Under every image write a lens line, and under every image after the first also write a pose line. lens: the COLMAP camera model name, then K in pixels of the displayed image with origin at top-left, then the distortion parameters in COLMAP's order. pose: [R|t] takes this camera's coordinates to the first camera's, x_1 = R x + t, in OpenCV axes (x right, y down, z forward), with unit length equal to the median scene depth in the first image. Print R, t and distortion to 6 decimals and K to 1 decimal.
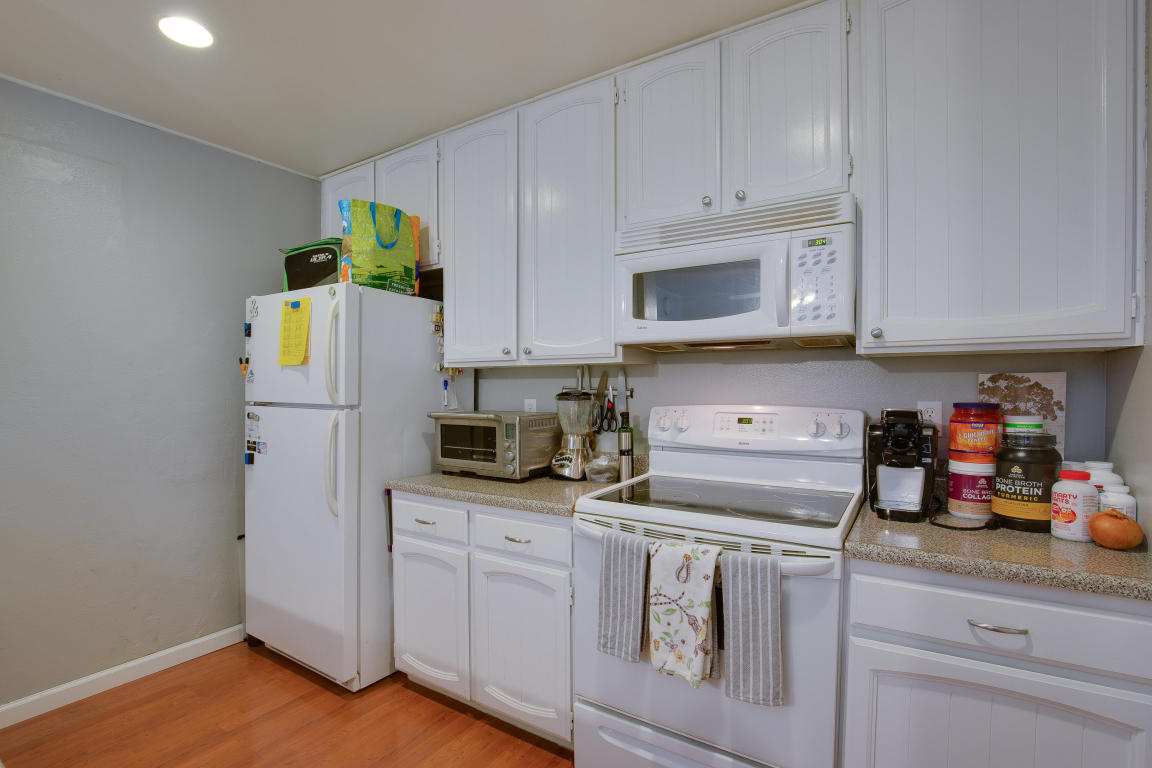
lens RADIAL K [[550.5, 0, 526.2], [0, 550.5, 405.7], [0, 0, 1]] dist [-0.024050, 0.000498]
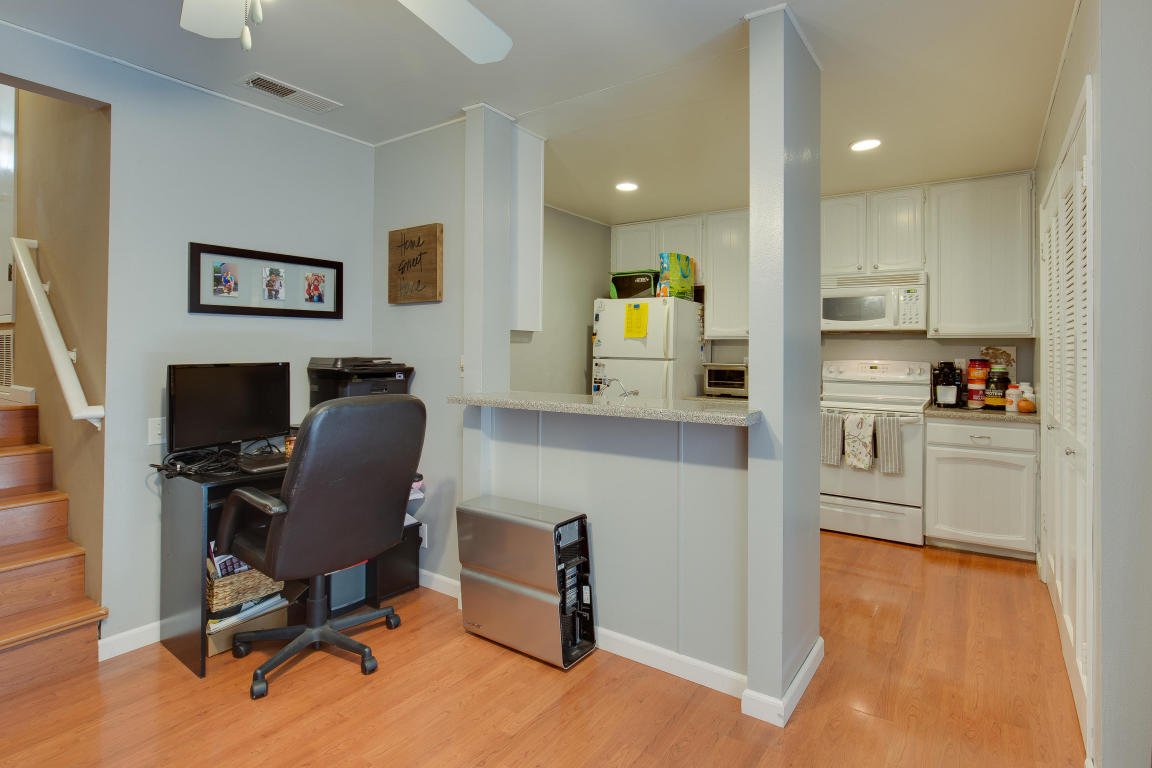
lens RADIAL K [[595.1, 0, 580.2], [0, 595.1, 349.6], [0, 0, 1]] dist [-0.000522, -0.000323]
pose [[0.999635, 0.010095, 0.025056, -0.961062], [-0.009266, 0.999412, -0.033000, 0.054766], [-0.025374, 0.032756, 0.999141, -1.533439]]
